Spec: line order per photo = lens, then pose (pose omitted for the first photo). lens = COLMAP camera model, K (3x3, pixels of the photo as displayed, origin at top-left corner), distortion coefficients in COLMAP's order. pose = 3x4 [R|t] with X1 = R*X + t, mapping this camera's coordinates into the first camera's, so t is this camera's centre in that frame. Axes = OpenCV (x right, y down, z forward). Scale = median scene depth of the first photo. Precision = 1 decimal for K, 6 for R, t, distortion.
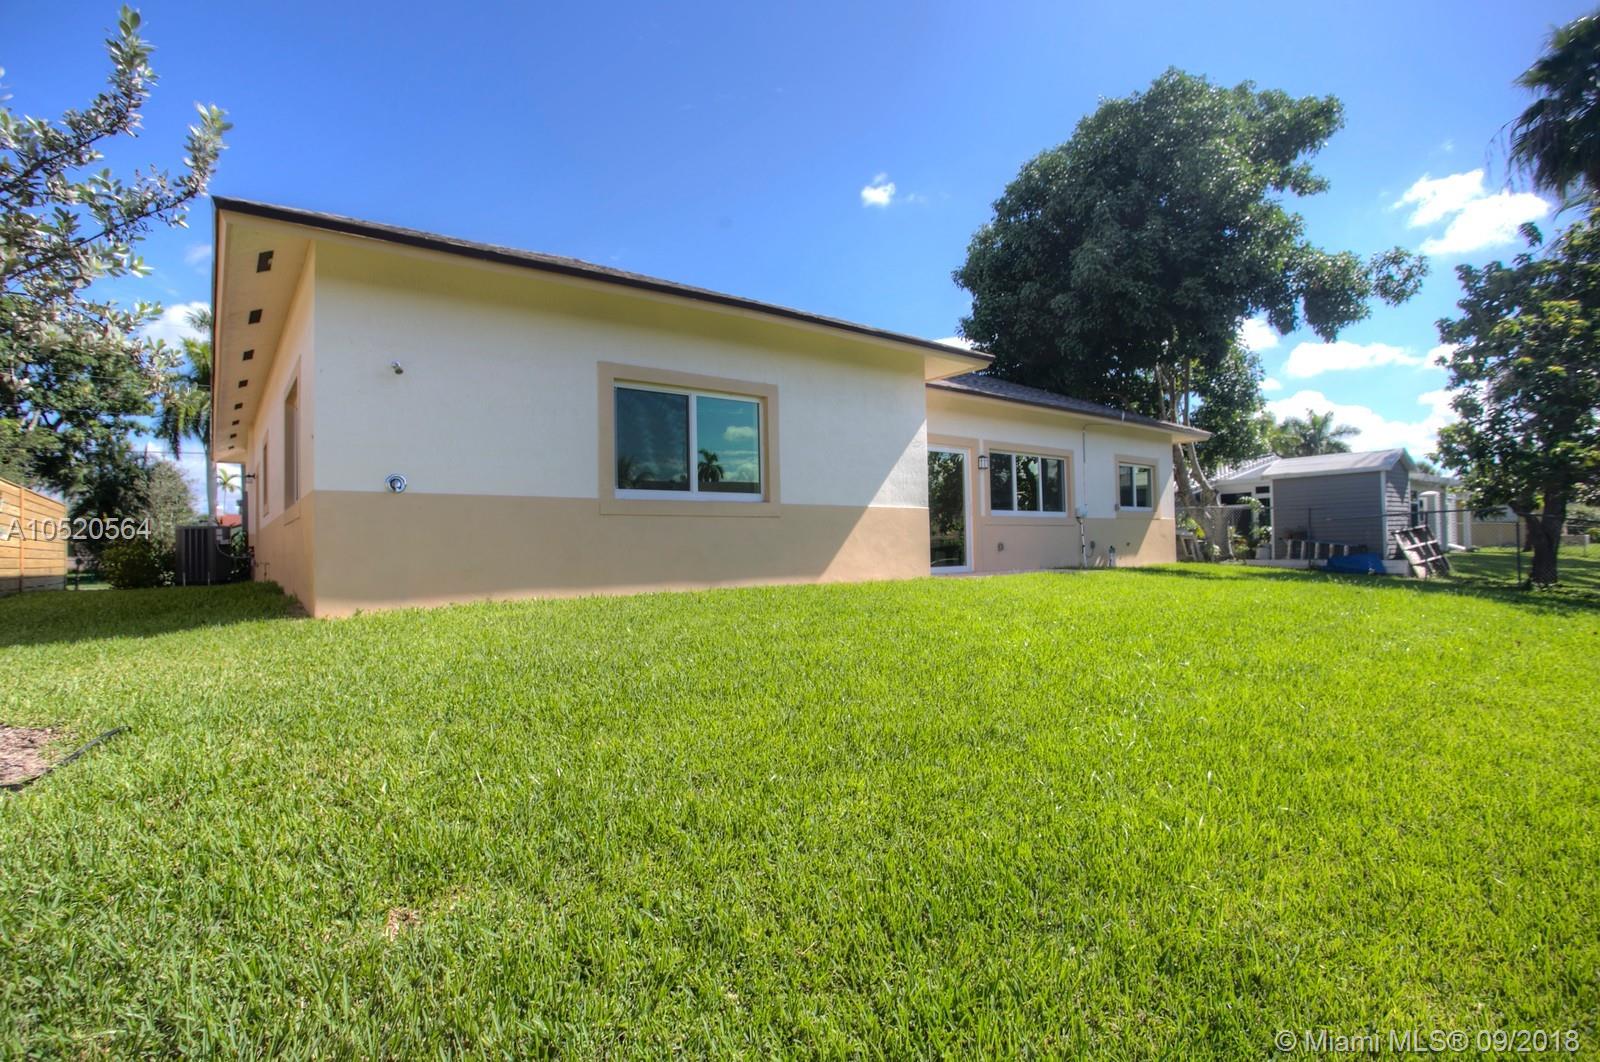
lens RADIAL K [[796.3, 0, 800.0], [0, 796.3, 531.0], [0, 0, 1]] dist [0.001172, 0.000514]
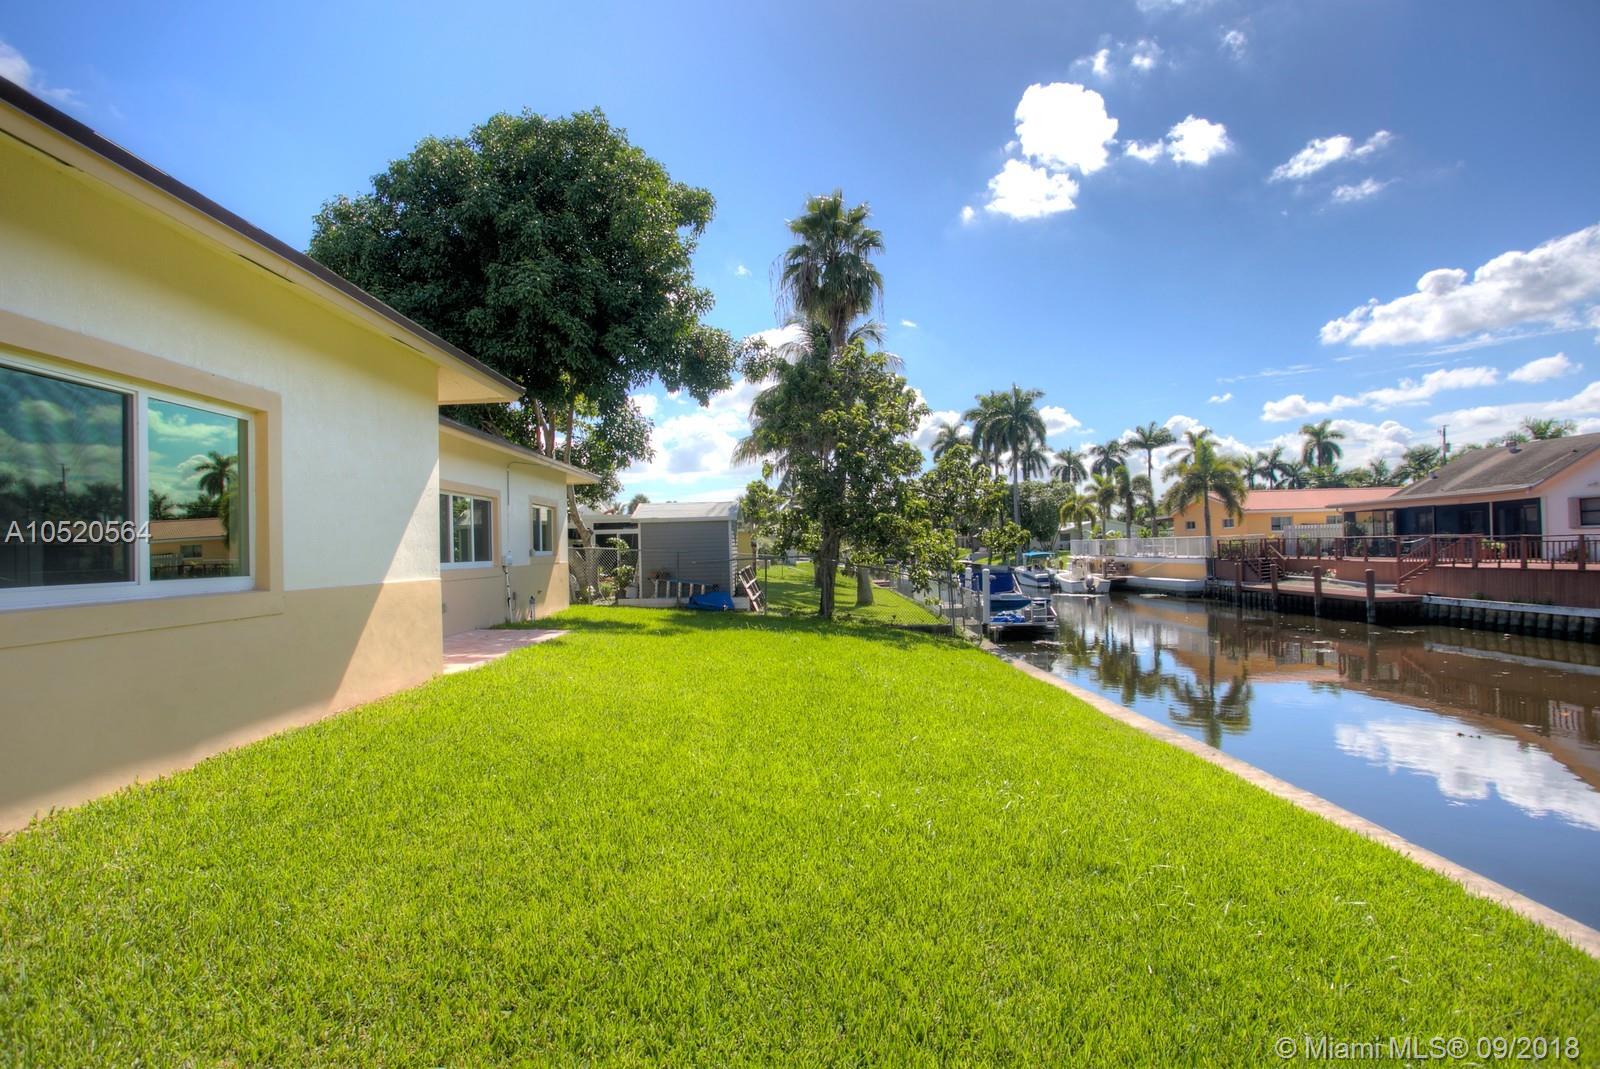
lens RADIAL K [[818.0, 0, 800.0], [0, 818.0, 534.5], [0, 0, 1]] dist [-0.063847, 0.026691]
pose [[0.625926, 0.012539, 0.779782, -0.145777], [-0.000973, 0.999883, -0.015297, -0.039703], [-0.779882, 0.008816, 0.625865, 0.185063]]
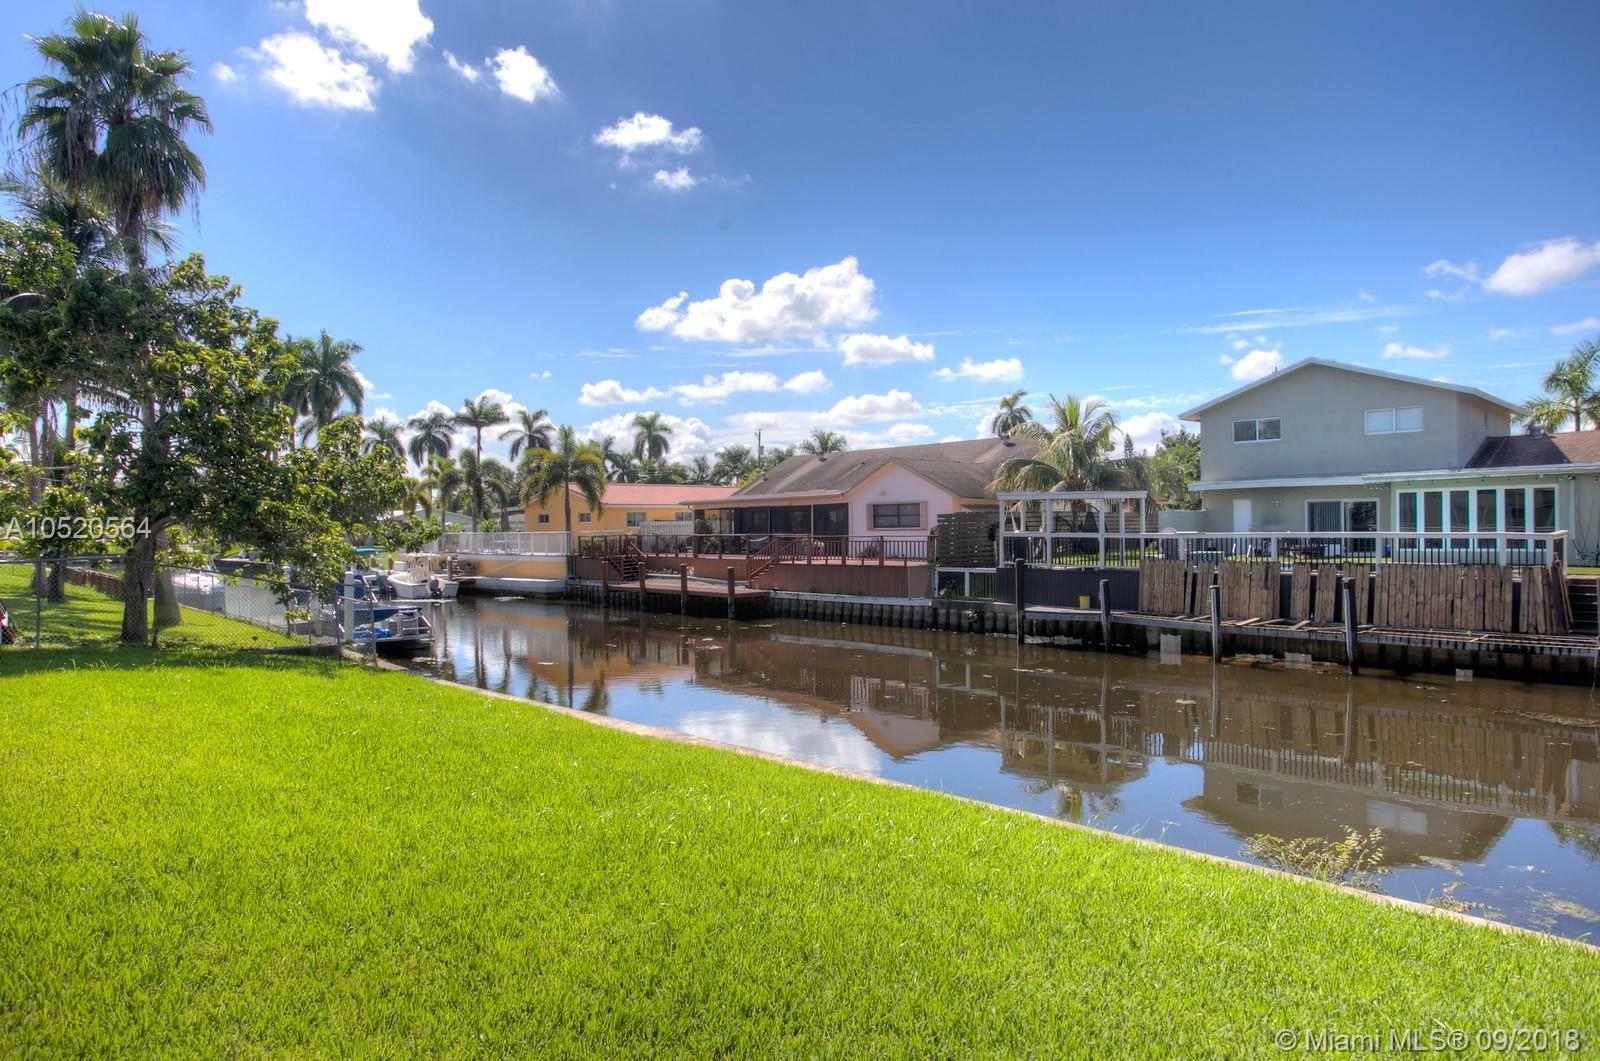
lens RADIAL K [[1002.6, 0, 800.0], [0, 1002.6, 530.5], [0, 0, 1]] dist [-0.004418, 0.001914]
pose [[-0.105598, 0.009365, 0.994365, -0.274466], [-0.007556, 0.999919, -0.010220, -0.050410], [-0.994380, -0.008592, -0.105519, 0.363912]]
